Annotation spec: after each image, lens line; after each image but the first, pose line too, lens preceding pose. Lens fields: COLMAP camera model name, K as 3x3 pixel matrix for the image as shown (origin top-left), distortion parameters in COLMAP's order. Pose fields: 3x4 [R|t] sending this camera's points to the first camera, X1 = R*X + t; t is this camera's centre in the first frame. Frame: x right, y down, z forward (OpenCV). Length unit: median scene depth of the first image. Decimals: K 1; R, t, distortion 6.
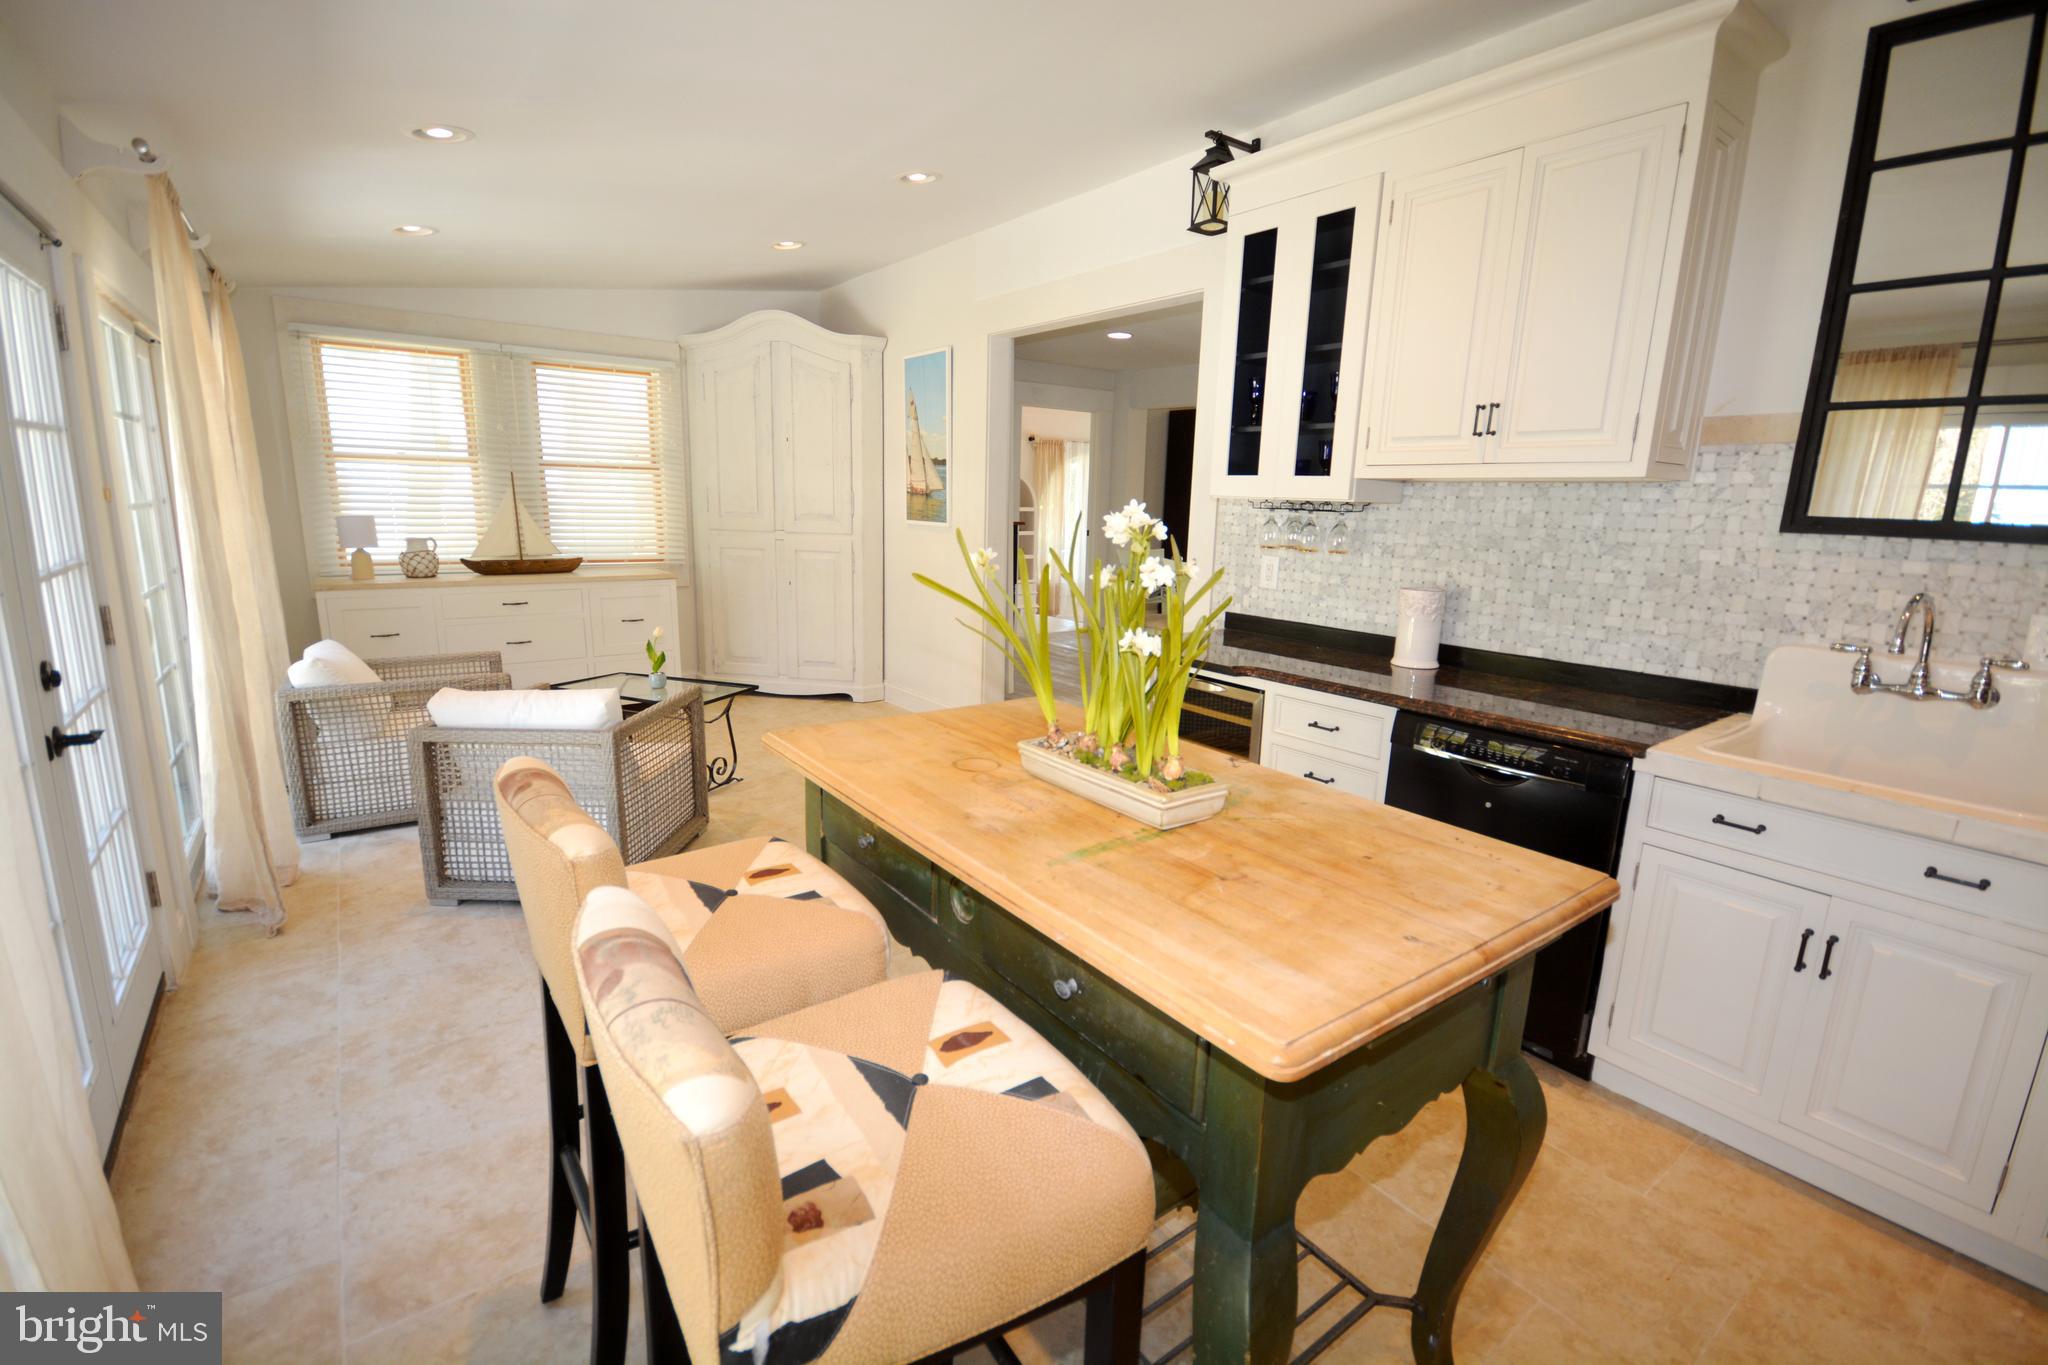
lens RADIAL K [[899.1, 0, 1020.0], [0, 899.1, 683.8], [0, 0, 1]] dist [0.001702, -0.009569]
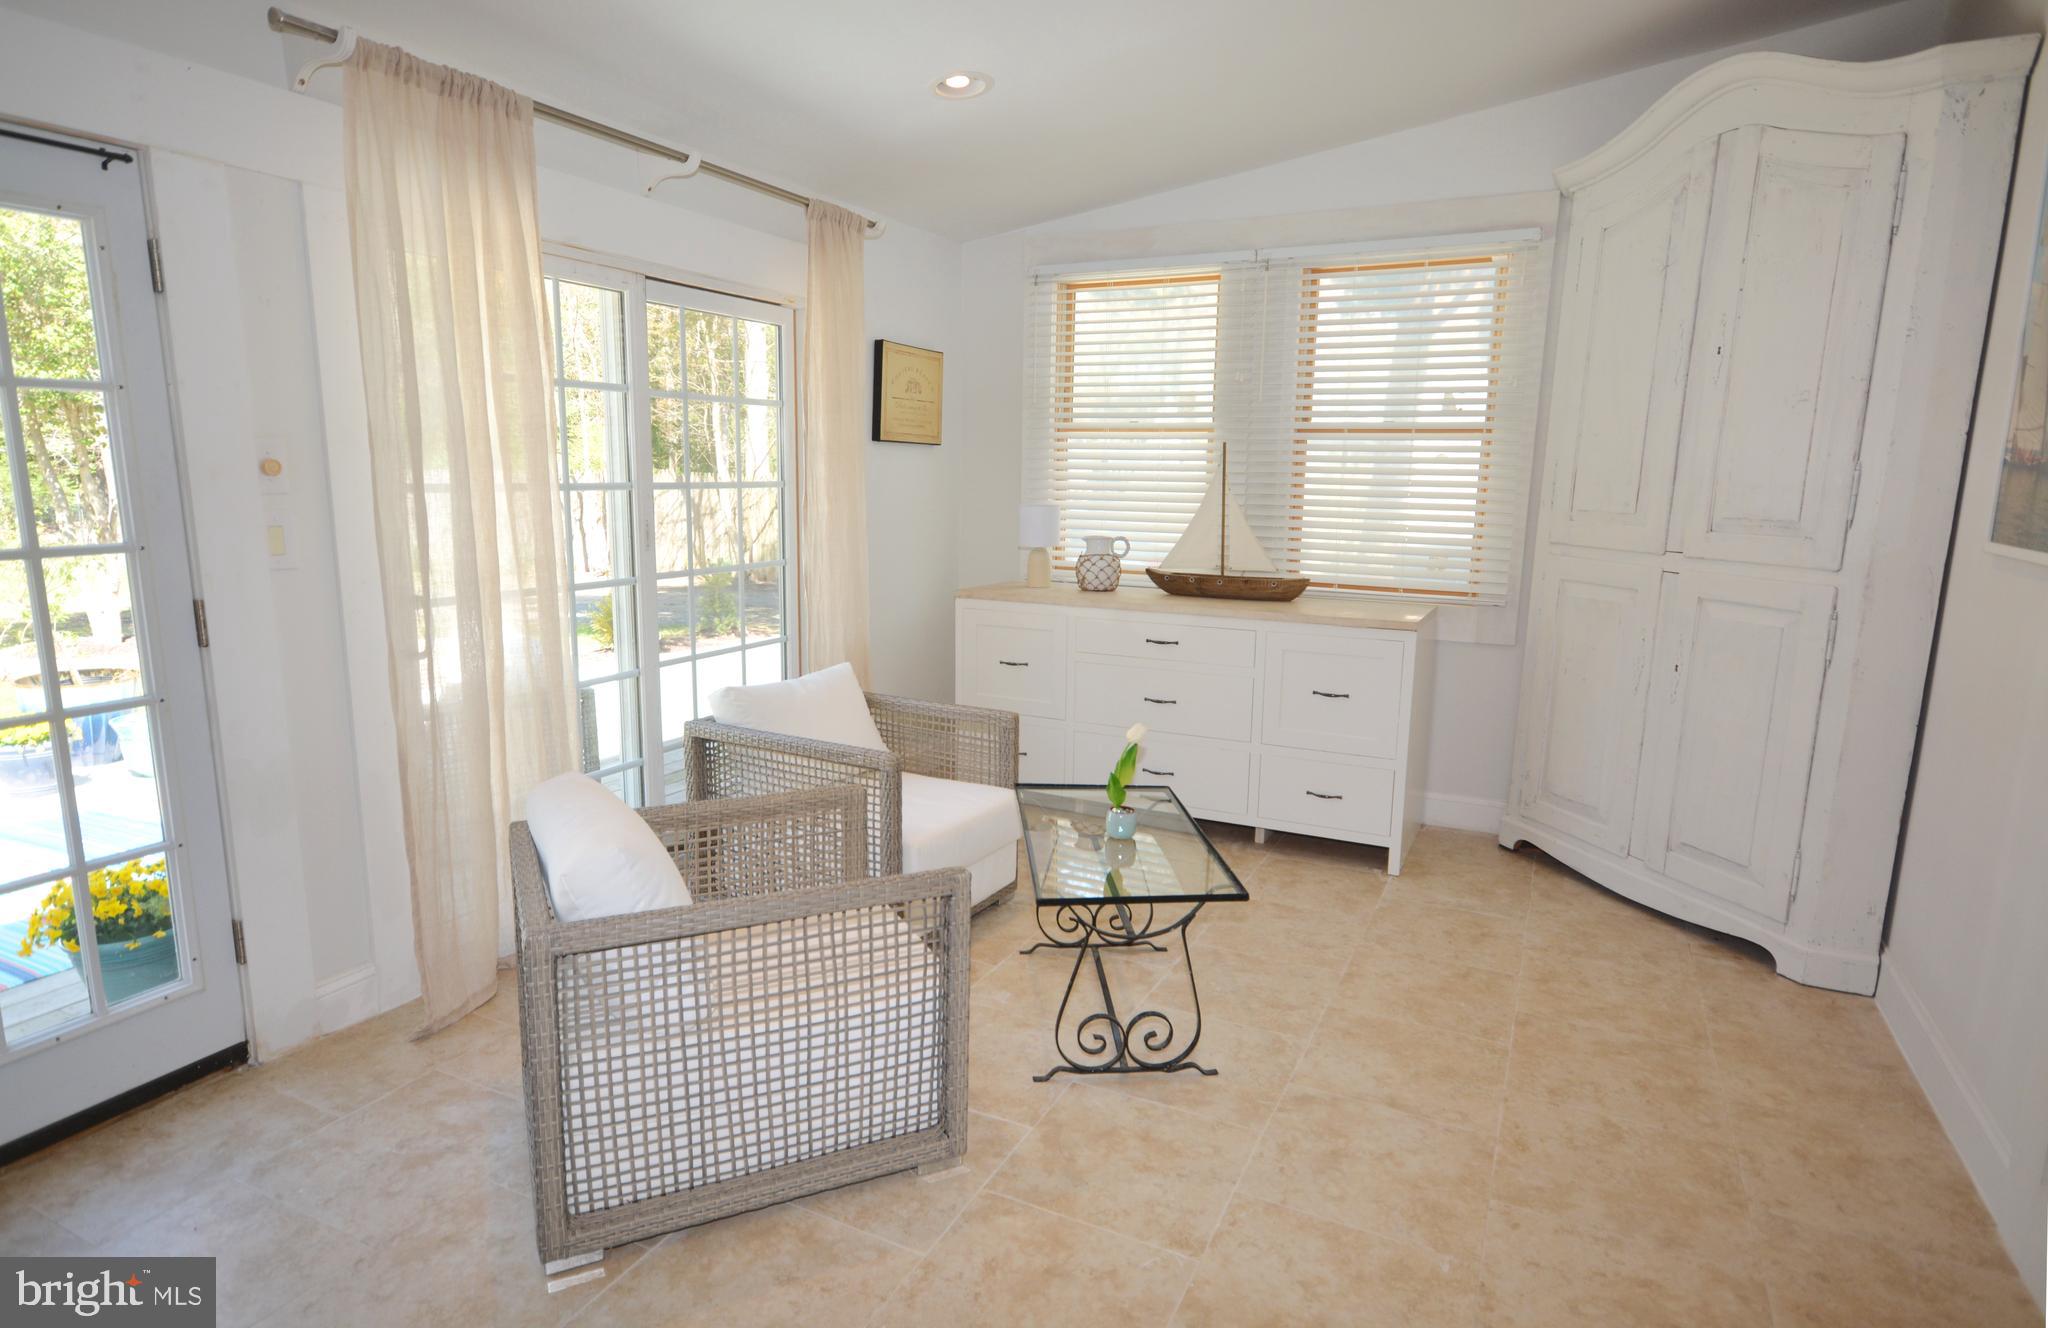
lens RADIAL K [[1116.1, 0, 1022.2], [0, 1116.1, 665.3], [0, 0, 1]] dist [0.021984, 0.000308]
pose [[0.453288, 0.141495, -0.880062, 0.104747], [-0.188078, 0.980274, 0.060734, -0.096552], [0.871296, 0.137990, 0.470959, 0.500417]]
